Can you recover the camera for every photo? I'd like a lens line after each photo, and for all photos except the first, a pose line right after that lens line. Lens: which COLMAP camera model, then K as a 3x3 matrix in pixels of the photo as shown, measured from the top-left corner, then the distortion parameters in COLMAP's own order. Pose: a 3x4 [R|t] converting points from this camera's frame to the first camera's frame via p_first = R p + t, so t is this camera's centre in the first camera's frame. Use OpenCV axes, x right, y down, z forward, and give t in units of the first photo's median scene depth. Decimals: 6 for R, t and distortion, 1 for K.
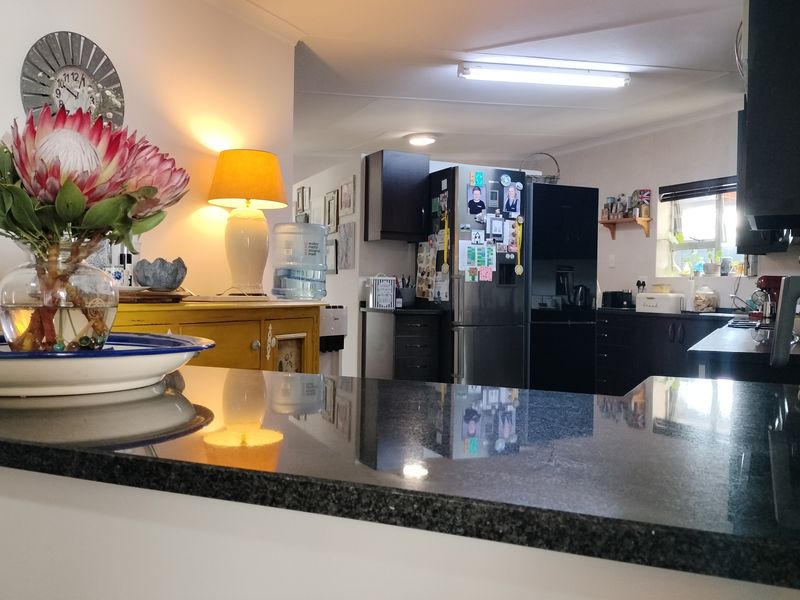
lens RADIAL K [[788.7, 0, 400.0], [0, 788.7, 300.0], [0, 0, 1]] dist [0.068797, -0.022548]
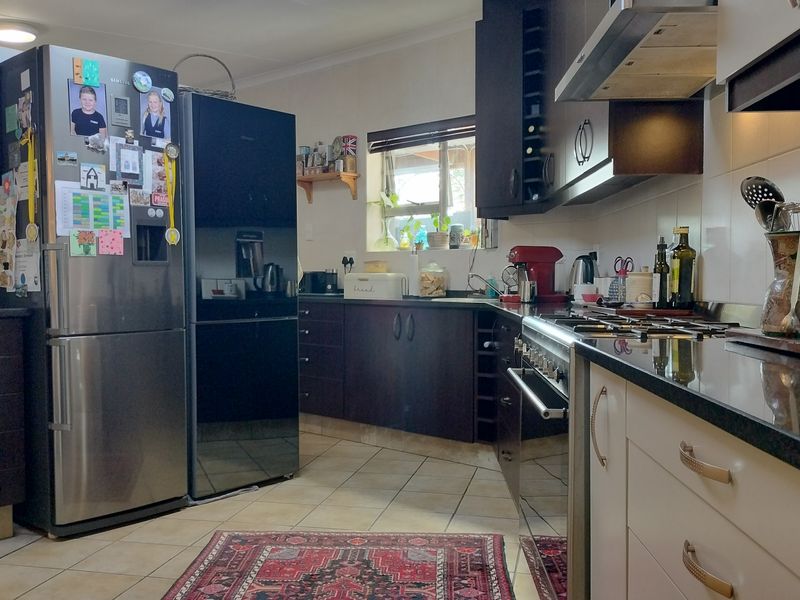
lens RADIAL K [[788.7, 0, 400.0], [0, 788.7, 300.0], [0, 0, 1]] dist [0.068797, -0.022548]
pose [[0.921333, -0.030466, 0.387579, 0.073108], [0.022498, 0.999432, 0.025081, -0.001218], [-0.388123, -0.014388, 0.921495, 0.370276]]
